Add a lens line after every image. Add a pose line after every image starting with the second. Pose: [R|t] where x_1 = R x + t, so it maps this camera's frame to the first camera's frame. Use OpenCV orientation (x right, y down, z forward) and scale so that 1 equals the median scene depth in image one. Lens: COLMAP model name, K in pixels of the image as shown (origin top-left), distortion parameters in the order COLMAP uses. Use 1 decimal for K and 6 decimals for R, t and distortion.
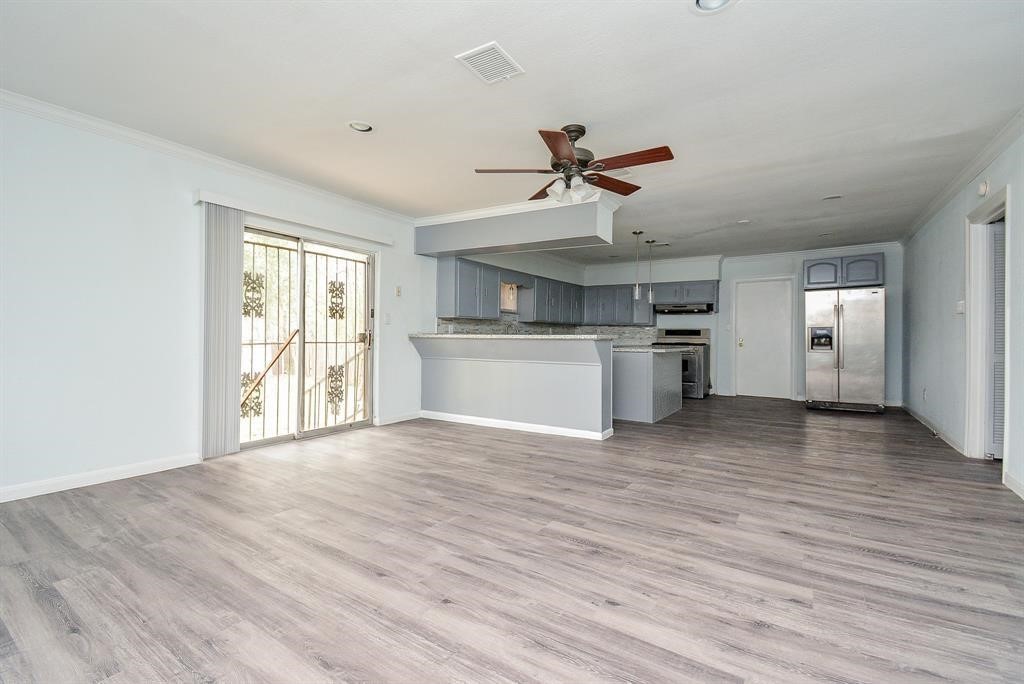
lens RADIAL K [[460.6, 0, 511.2], [0, 460.6, 337.3], [0, 0, 1]] dist [-0.025924, -0.001233]
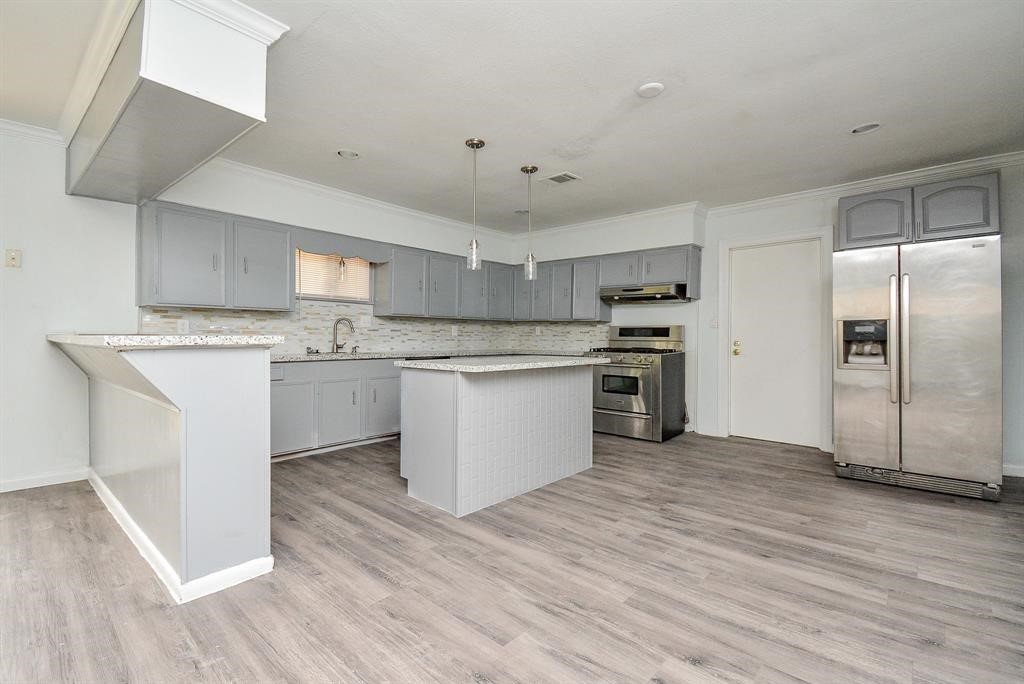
lens RADIAL K [[460.6, 0, 513.0], [0, 460.6, 341.0], [0, 0, 1]] dist [-0.025924, -0.001233]
pose [[0.989803, 0.000668, -0.142440, 0.307820], [-0.000042, 0.999990, 0.004401, -0.001128], [0.142442, -0.004350, 0.989794, 0.373833]]
